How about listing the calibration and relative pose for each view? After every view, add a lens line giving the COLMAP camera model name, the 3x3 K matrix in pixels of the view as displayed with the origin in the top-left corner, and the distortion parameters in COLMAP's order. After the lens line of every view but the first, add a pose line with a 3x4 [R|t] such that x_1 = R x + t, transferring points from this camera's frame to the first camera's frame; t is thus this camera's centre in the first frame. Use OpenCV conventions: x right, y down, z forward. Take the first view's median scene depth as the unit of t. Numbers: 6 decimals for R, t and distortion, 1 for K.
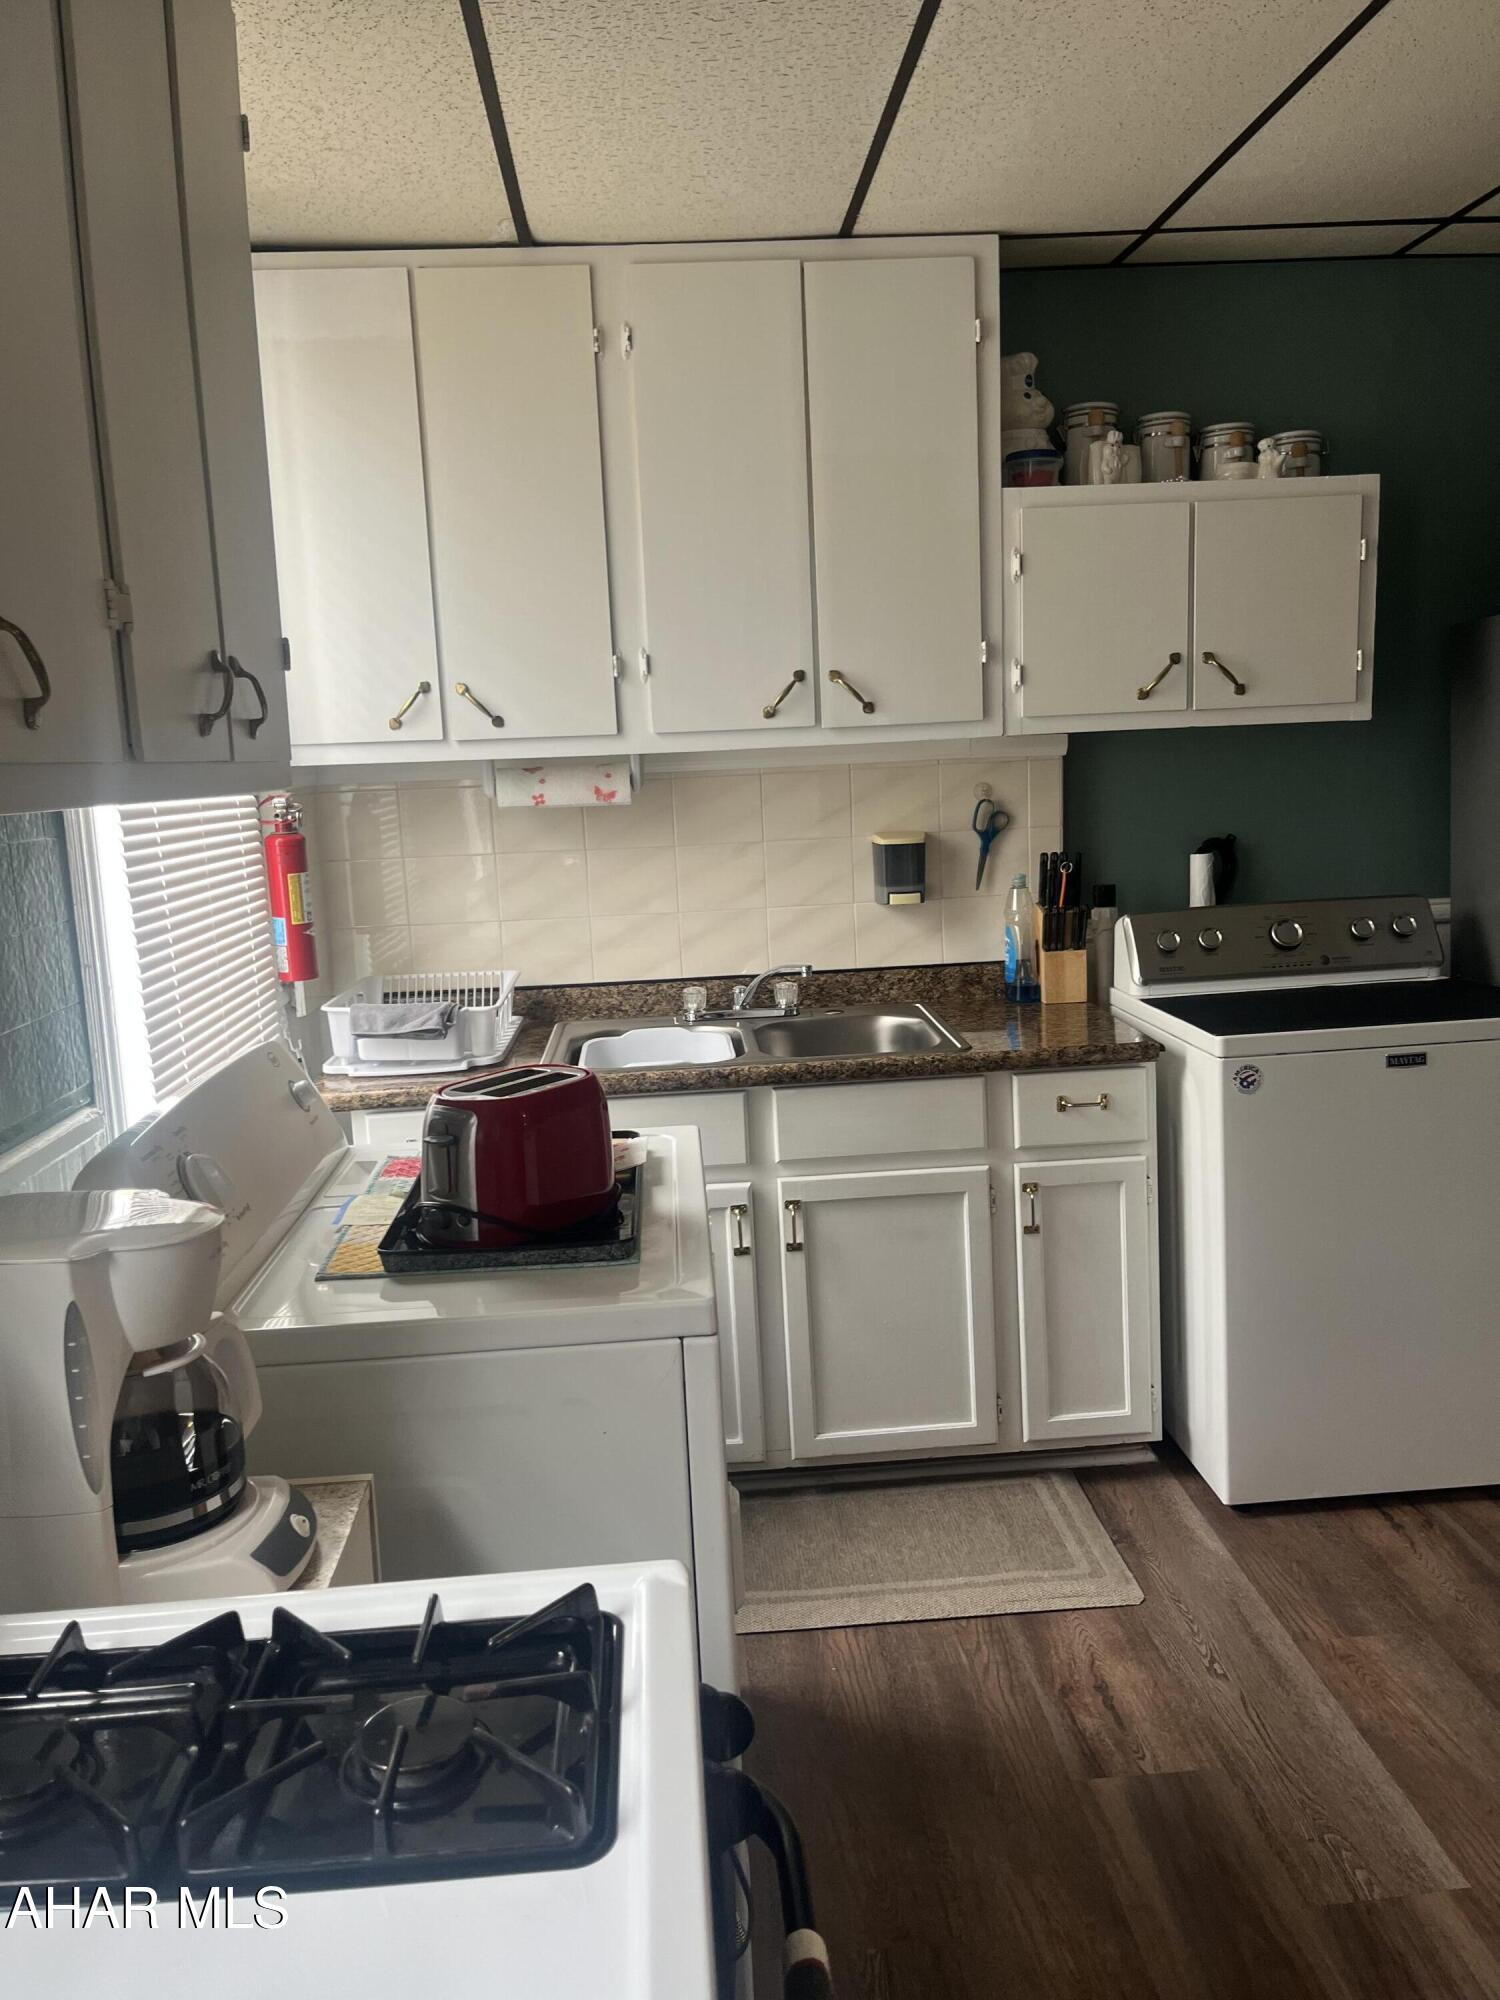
lens RADIAL K [[1520.2, 0, 744.3], [0, 1520.2, 1015.5], [0, 0, 1]] dist [0.041108, -0.063572]
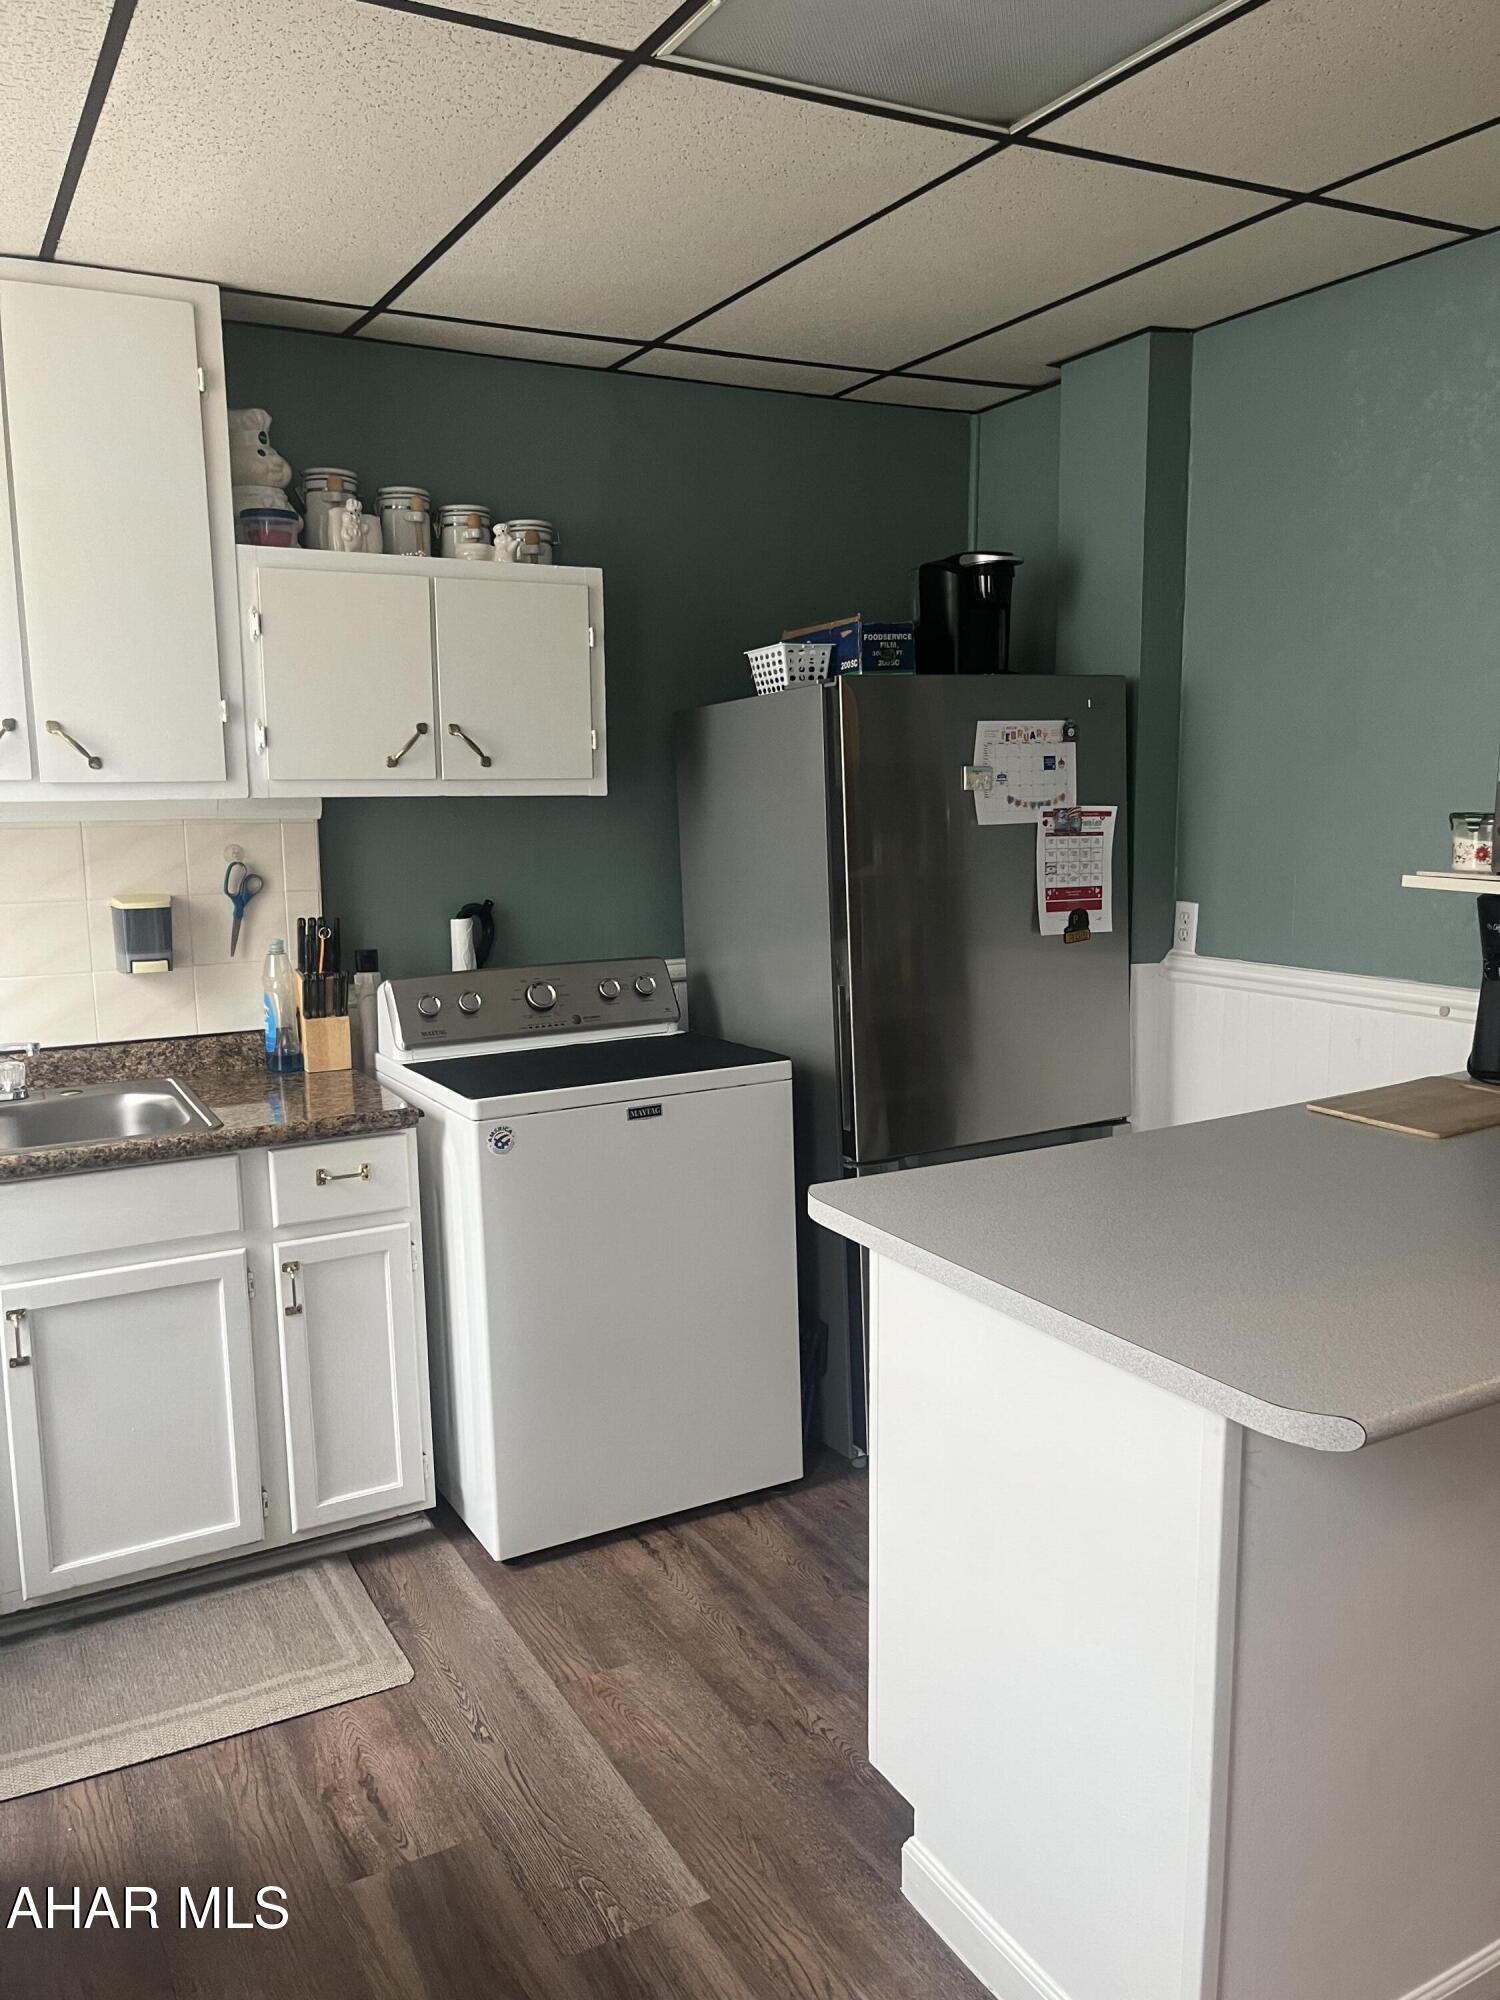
lens RADIAL K [[1520.2, 0, 744.3], [0, 1520.2, 1015.5], [0, 0, 1]] dist [0.041108, -0.063572]
pose [[0.901840, -0.030369, 0.431002, 0.033303], [0.044735, 0.998729, -0.023232, -0.010069], [-0.429748, 0.040233, 0.902052, -0.001030]]
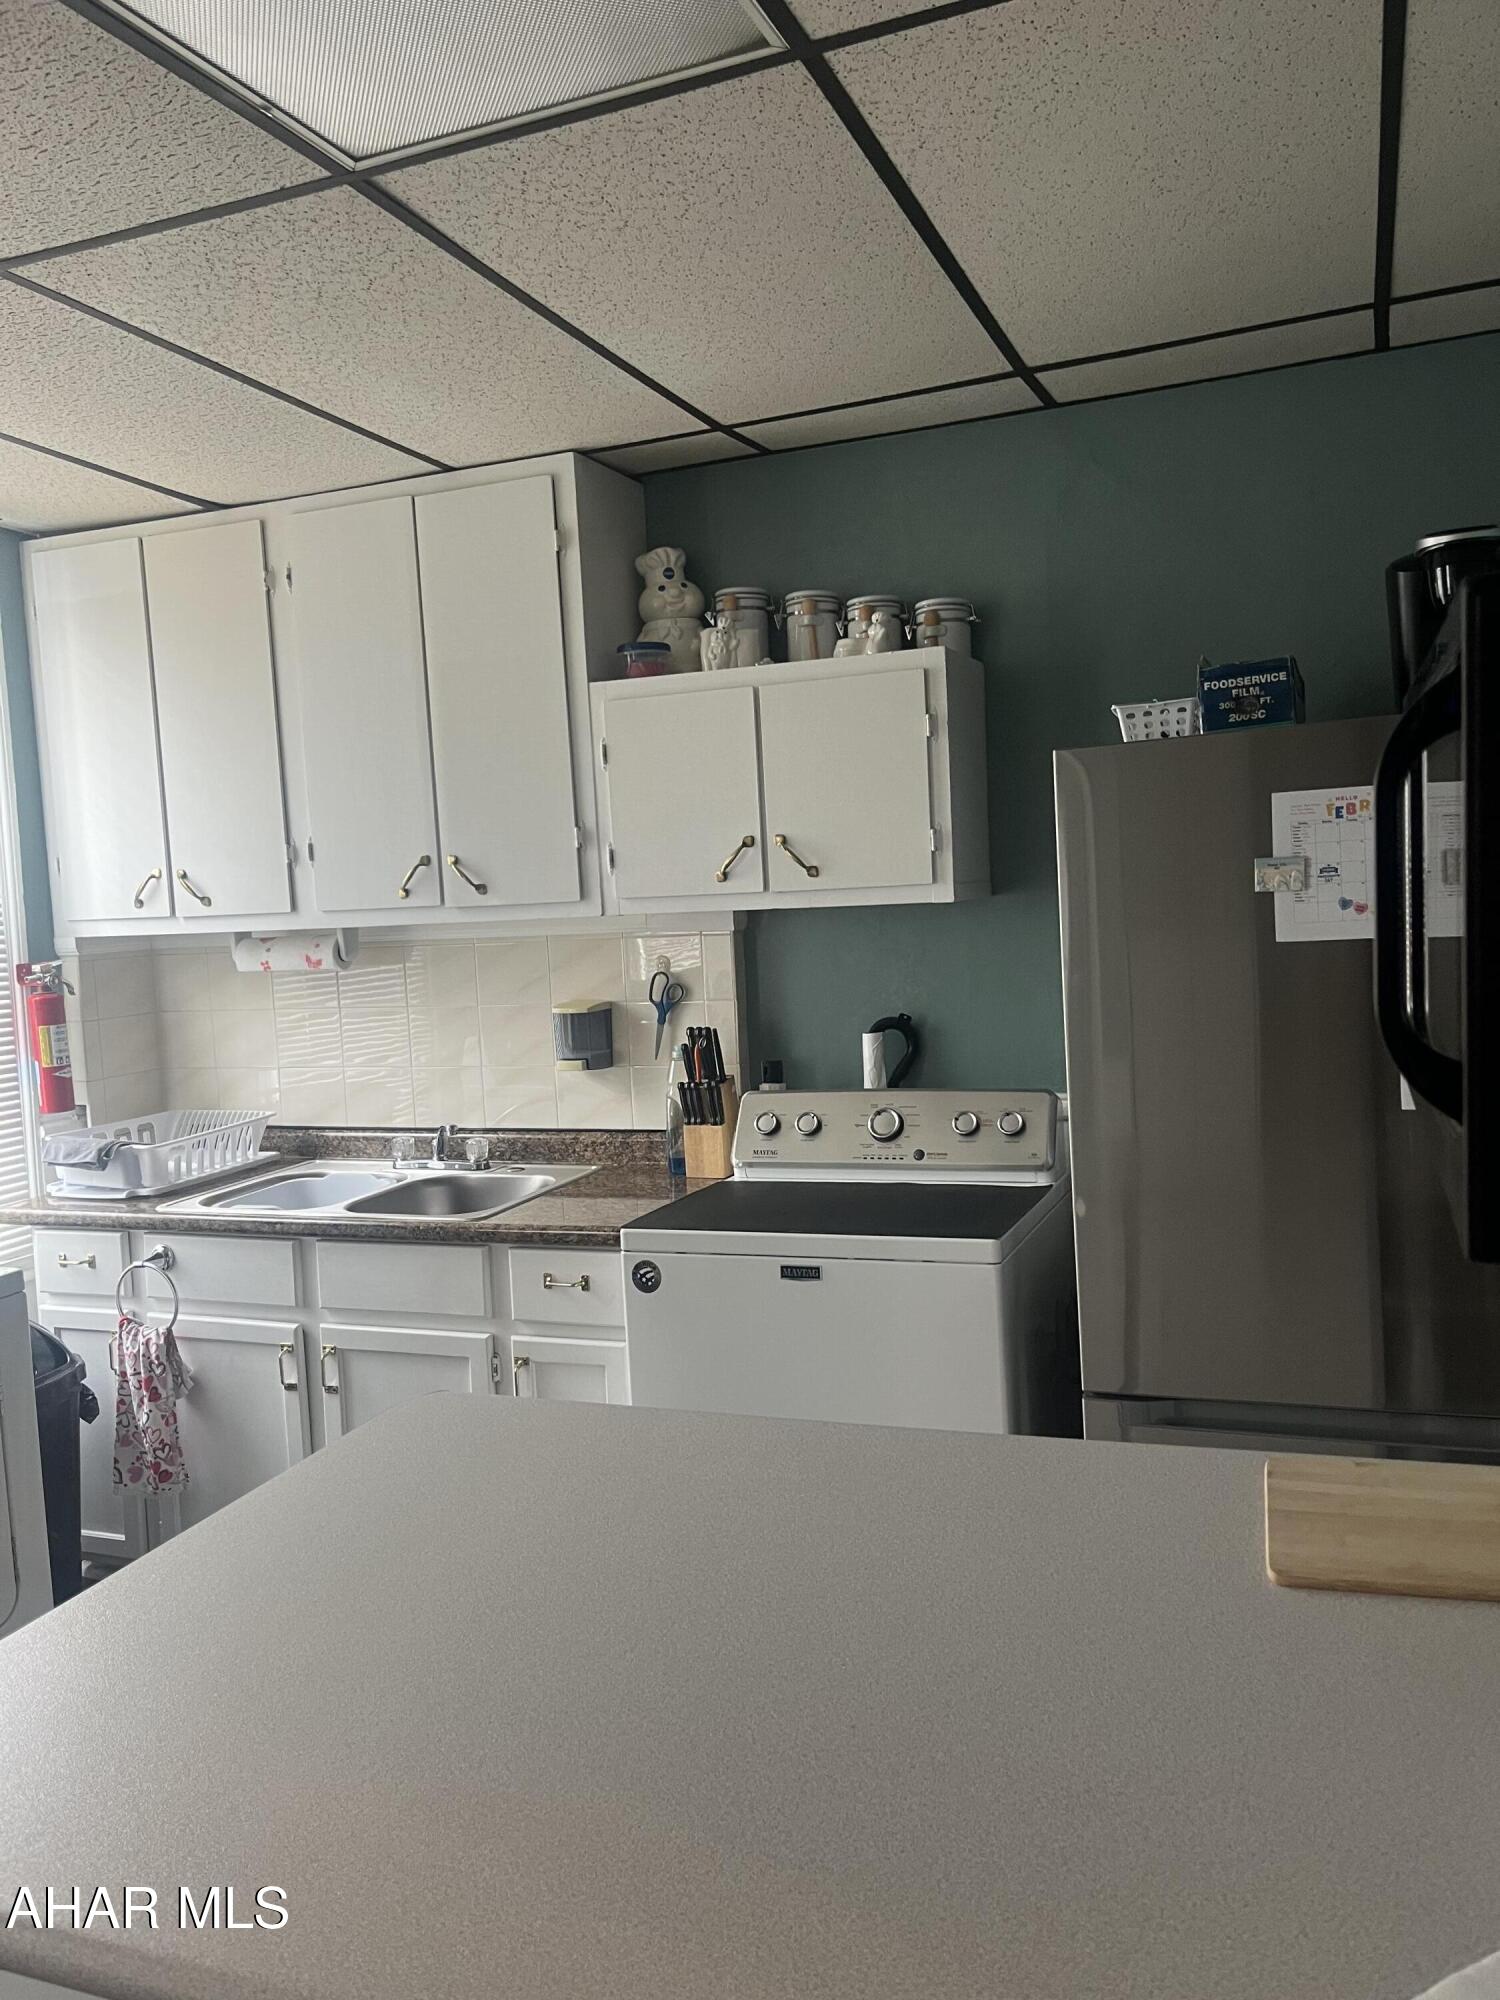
lens RADIAL K [[1529.9, 0, 745.1], [0, 1529.9, 1018.1], [0, 0, 1]] dist [0.034679, -0.009455]
pose [[0.909287, 0.035547, -0.414649, 0.723415], [-0.062549, 0.996701, -0.051719, -0.069896], [0.411442, 0.072963, 0.908511, 0.107393]]
